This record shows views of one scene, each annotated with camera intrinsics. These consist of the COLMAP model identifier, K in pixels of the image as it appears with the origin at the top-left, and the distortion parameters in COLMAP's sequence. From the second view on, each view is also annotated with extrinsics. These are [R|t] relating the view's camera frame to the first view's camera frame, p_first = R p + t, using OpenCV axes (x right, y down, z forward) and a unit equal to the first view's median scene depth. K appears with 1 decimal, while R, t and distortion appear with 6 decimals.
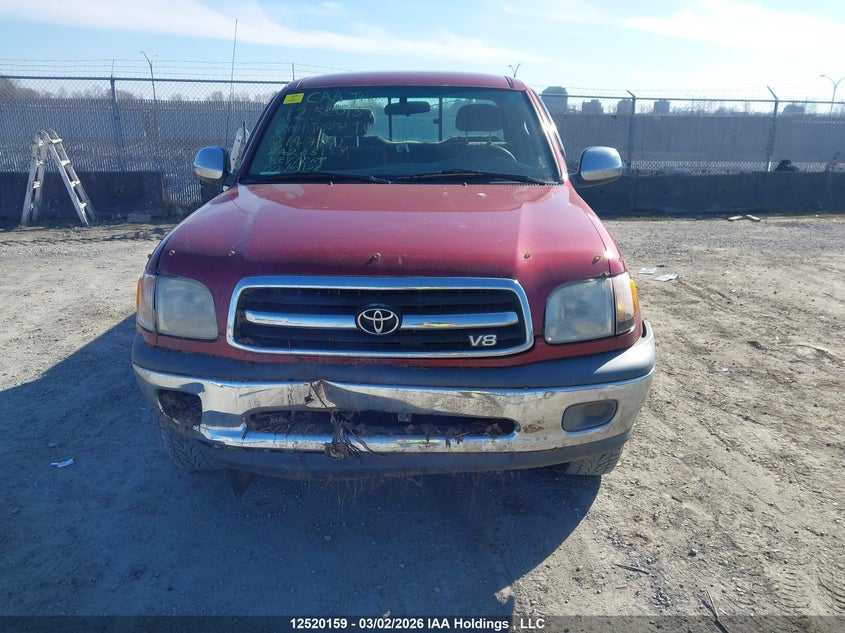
lens RADIAL K [[629.0, 0, 422.5], [0, 629.0, 316.5], [0, 0, 1]] dist [0.125641, -0.278564]
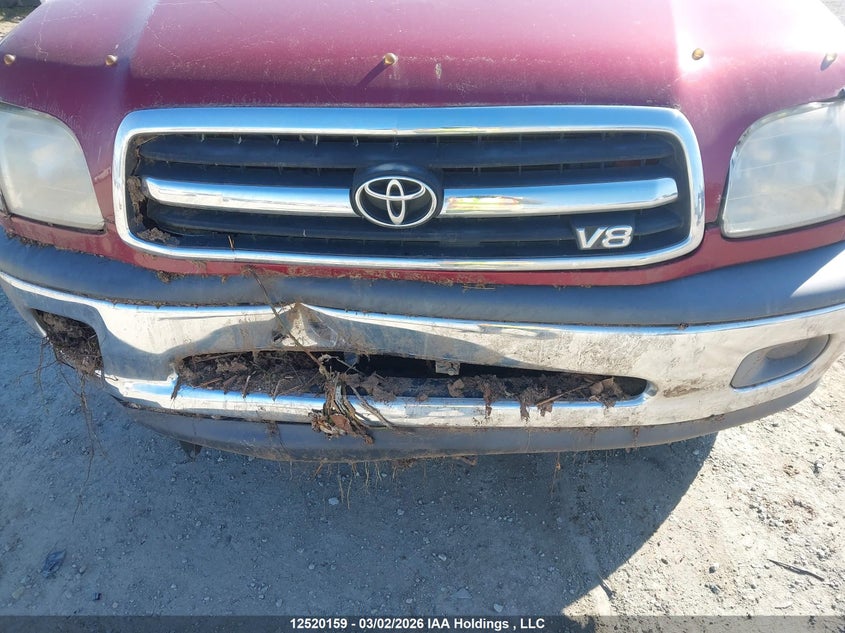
lens RADIAL K [[640.7, 0, 422.5], [0, 640.7, 316.5], [0, 0, 1]] dist [0.006873, -0.010942]
pose [[0.999080, -0.000377, -0.042883, -0.026313], [0.013228, 0.953907, 0.299810, -0.055181], [0.040794, -0.300101, 0.953035, 0.467713]]
